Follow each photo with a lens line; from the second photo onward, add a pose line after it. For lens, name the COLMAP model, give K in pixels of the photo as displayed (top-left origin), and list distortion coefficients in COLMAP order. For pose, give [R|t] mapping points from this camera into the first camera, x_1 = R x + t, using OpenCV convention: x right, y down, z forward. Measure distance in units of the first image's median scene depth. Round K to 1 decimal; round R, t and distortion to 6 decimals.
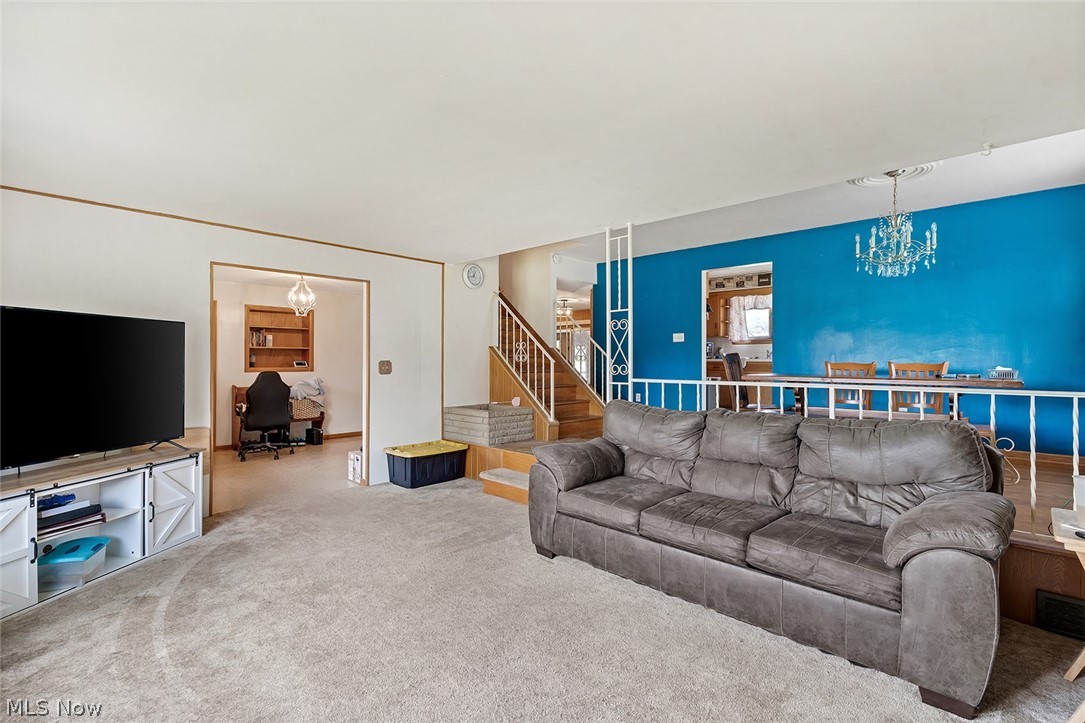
lens RADIAL K [[498.5, 0, 540.2], [0, 498.5, 358.3], [0, 0, 1]] dist [0.000147, -0.000046]
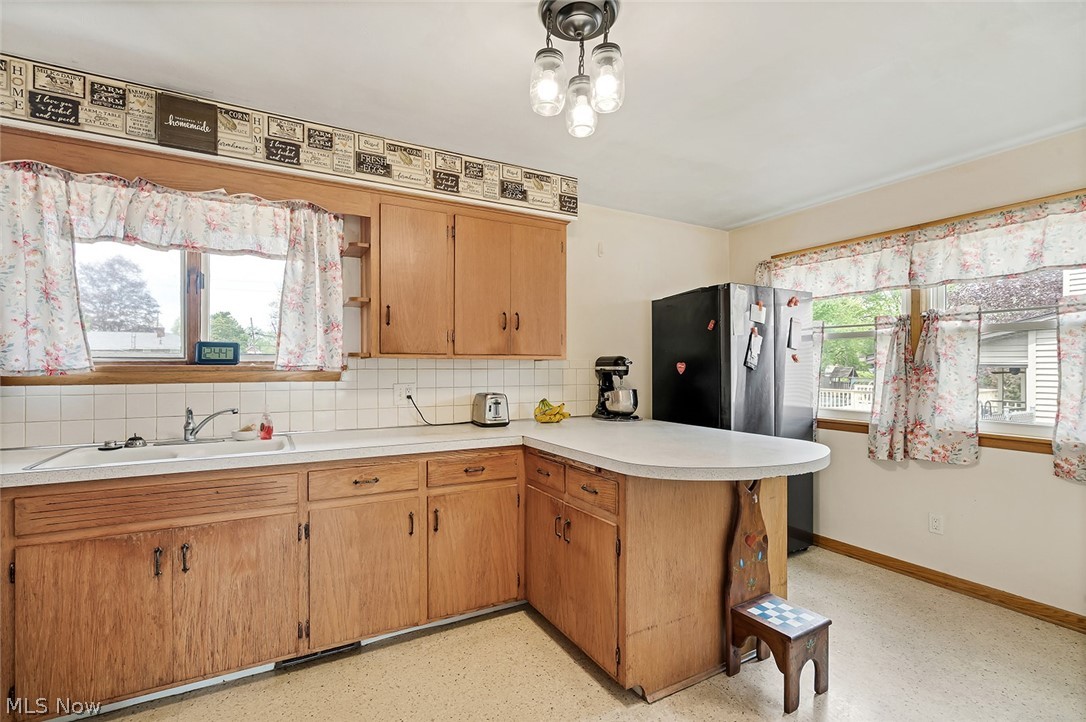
lens RADIAL K [[493.3, 0, 539.1], [0, 493.3, 366.7], [0, 0, 1]] dist [-0.001129, 0.000107]
pose [[0.298074, -0.005718, 0.954526, 0.549517], [-0.003513, 0.999969, 0.007087, -0.084161], [-0.954536, -0.005465, 0.298045, 1.551671]]
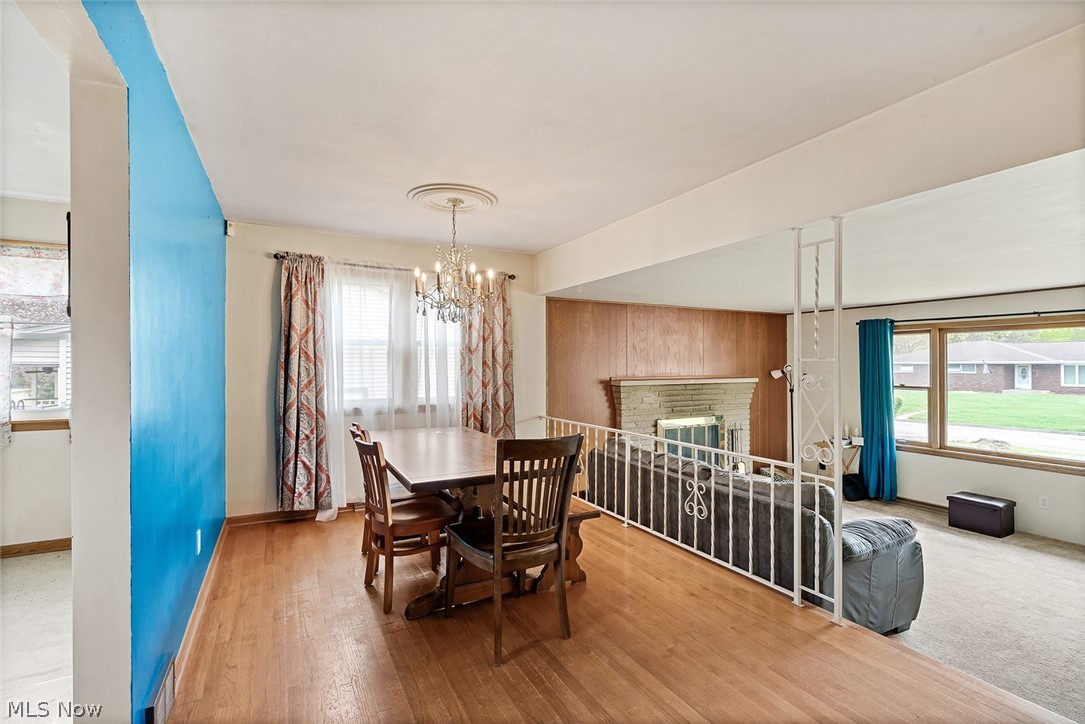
lens RADIAL K [[491.4, 0, 538.5], [0, 491.4, 362.2], [0, 0, 1]] dist [-0.003230, 0.000008]
pose [[-0.948545, -0.001185, 0.316641, 0.291256], [-0.003467, 0.999972, -0.006643, -0.086915], [-0.316624, -0.007399, -0.948522, 1.669772]]
